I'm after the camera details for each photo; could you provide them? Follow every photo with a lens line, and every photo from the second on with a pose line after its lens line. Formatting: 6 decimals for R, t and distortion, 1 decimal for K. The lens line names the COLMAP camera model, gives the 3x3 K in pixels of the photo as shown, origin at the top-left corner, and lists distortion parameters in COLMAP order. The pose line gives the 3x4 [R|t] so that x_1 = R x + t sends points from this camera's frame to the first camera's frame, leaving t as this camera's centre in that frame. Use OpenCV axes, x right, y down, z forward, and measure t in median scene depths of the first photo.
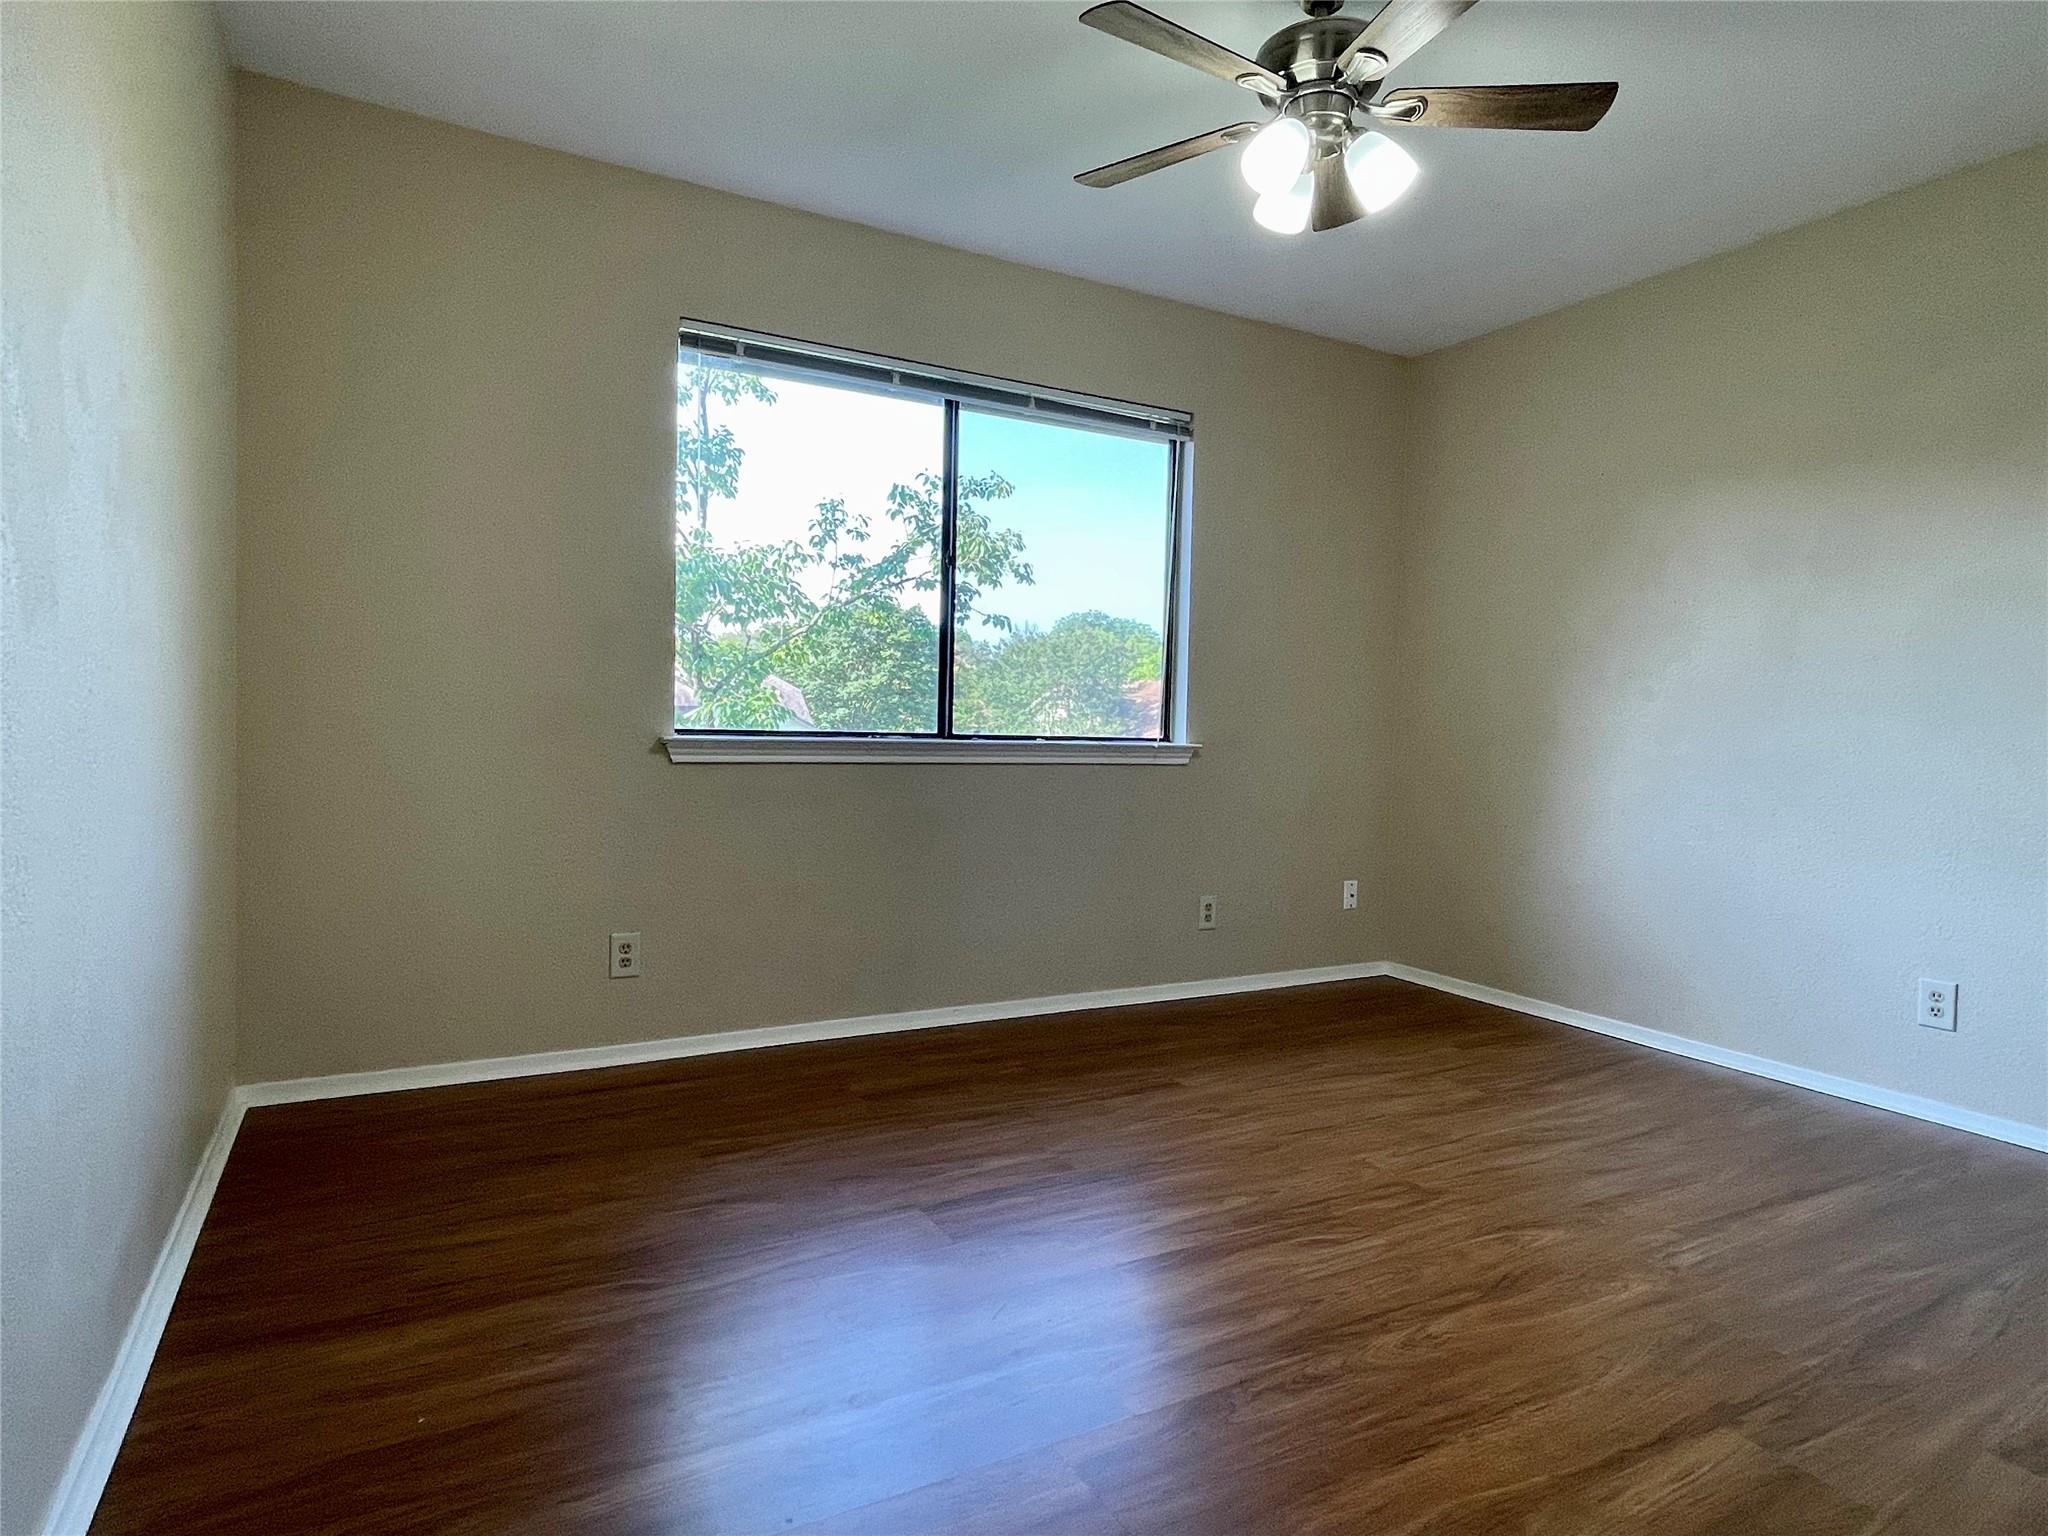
lens RADIAL K [[1200.4, 0, 1076.4], [0, 1200.4, 722.0], [0, 0, 1]] dist [-0.001958, -0.000634]
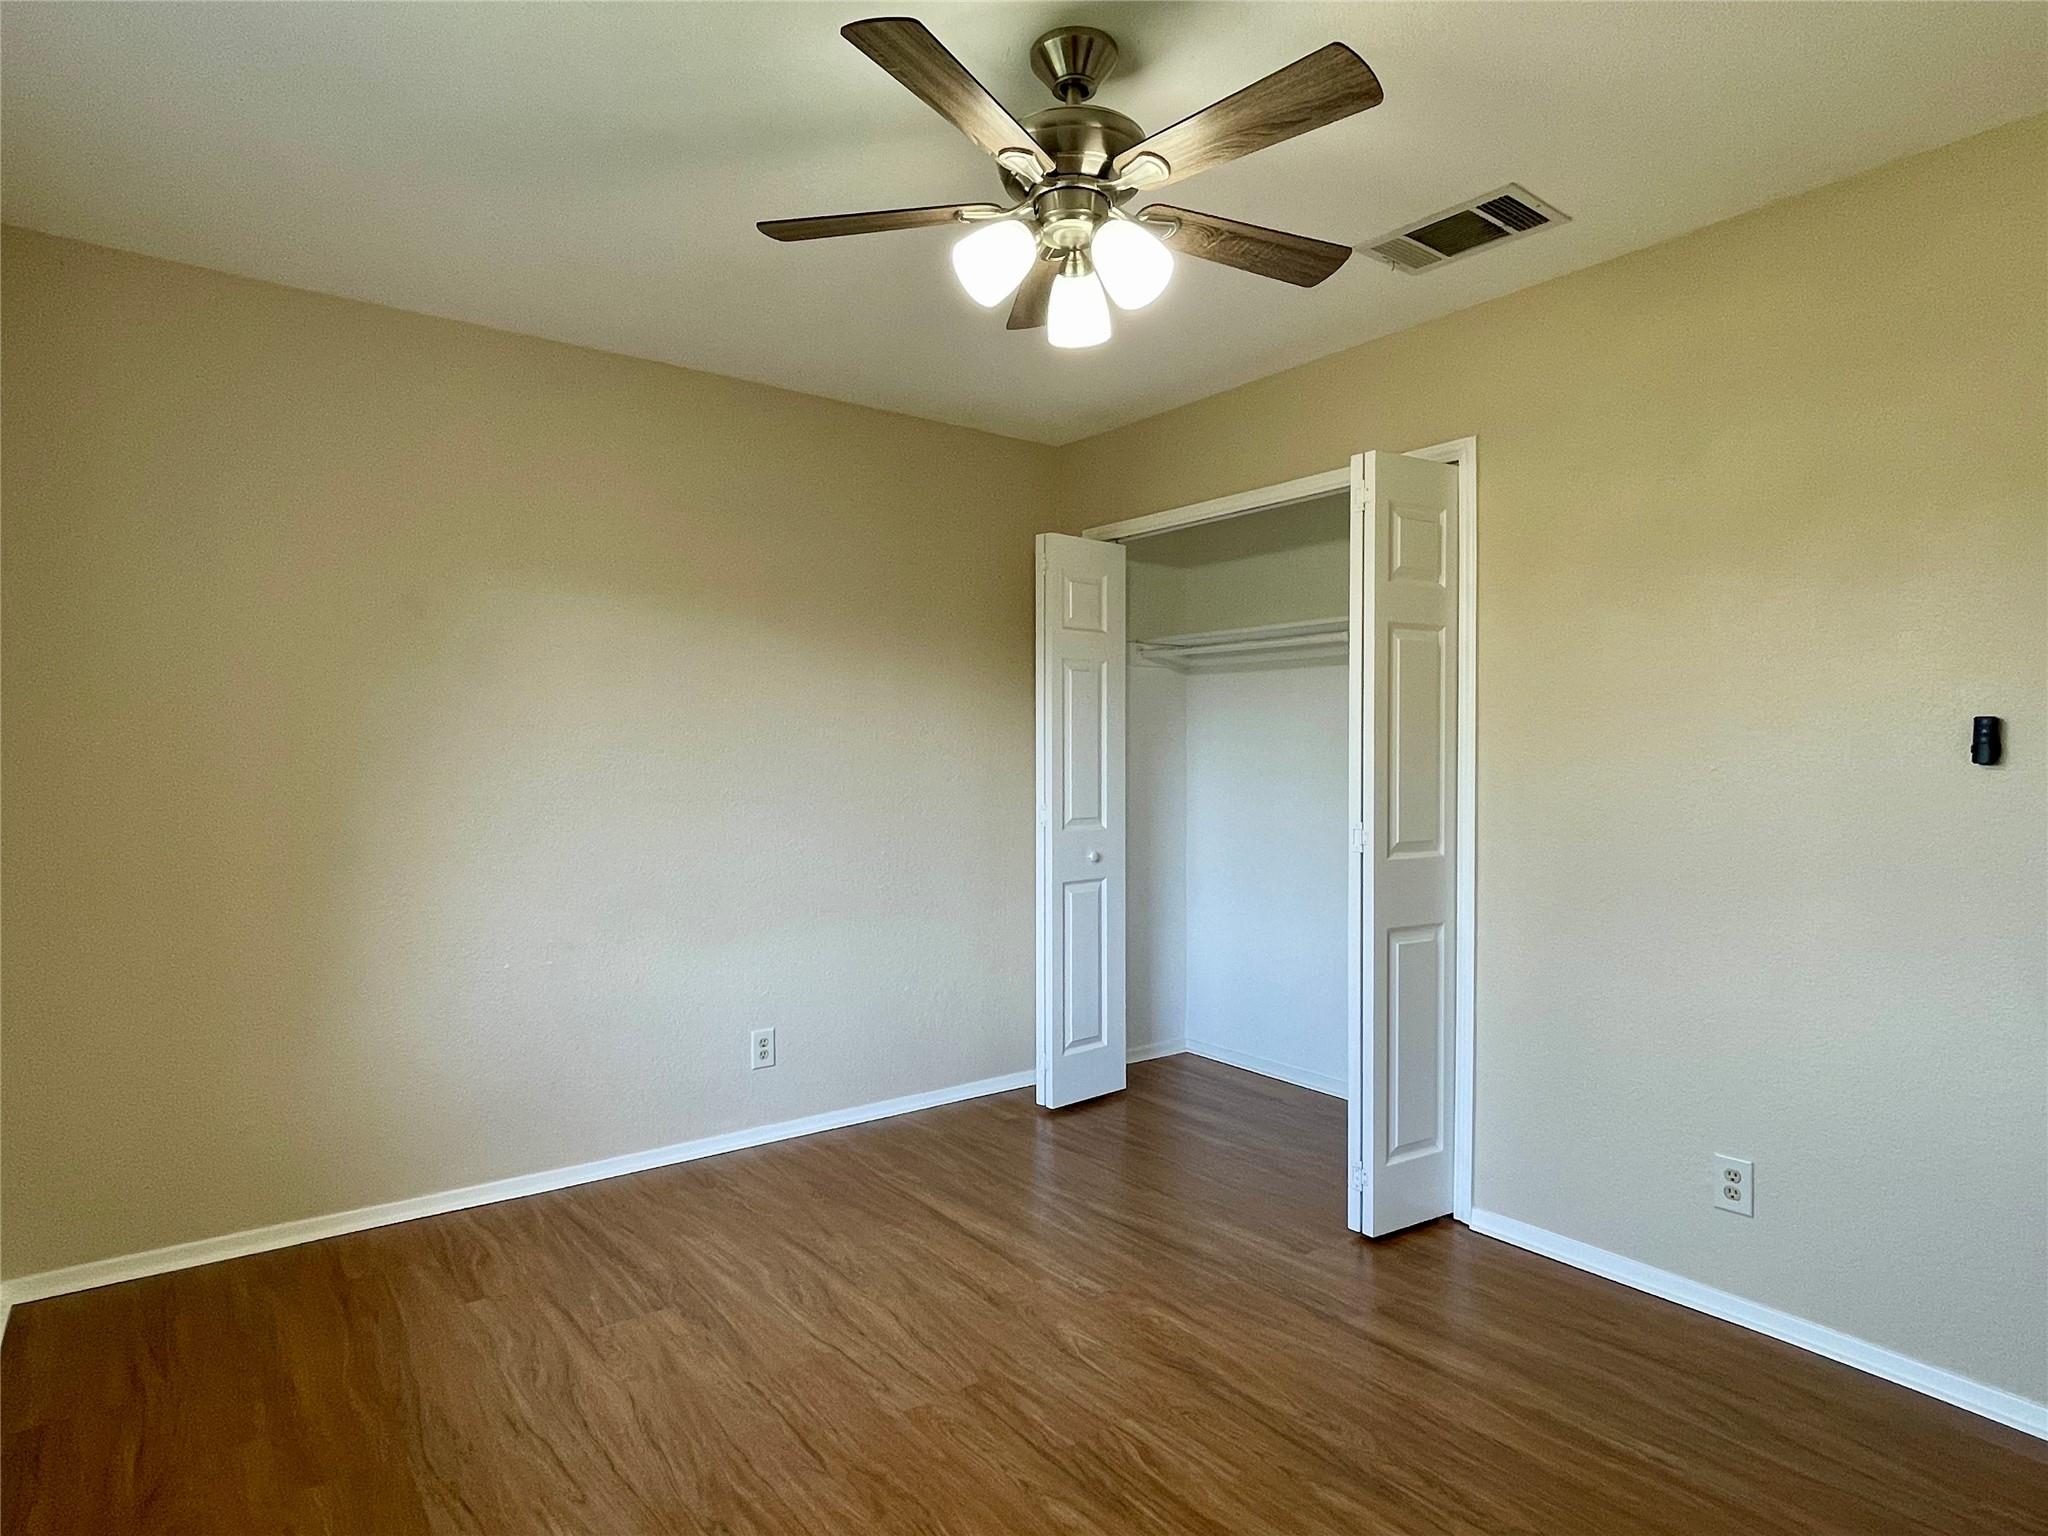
lens RADIAL K [[1128.7, 0, 1024.0], [0, 1128.7, 768.0], [0, 0, 1]] dist [-0.010468, -0.000658]
pose [[-0.104079, -0.037699, 0.993854, -0.456496], [-0.007218, 0.999284, 0.037149, -0.099623], [-0.994543, -0.003307, -0.104277, 0.846777]]
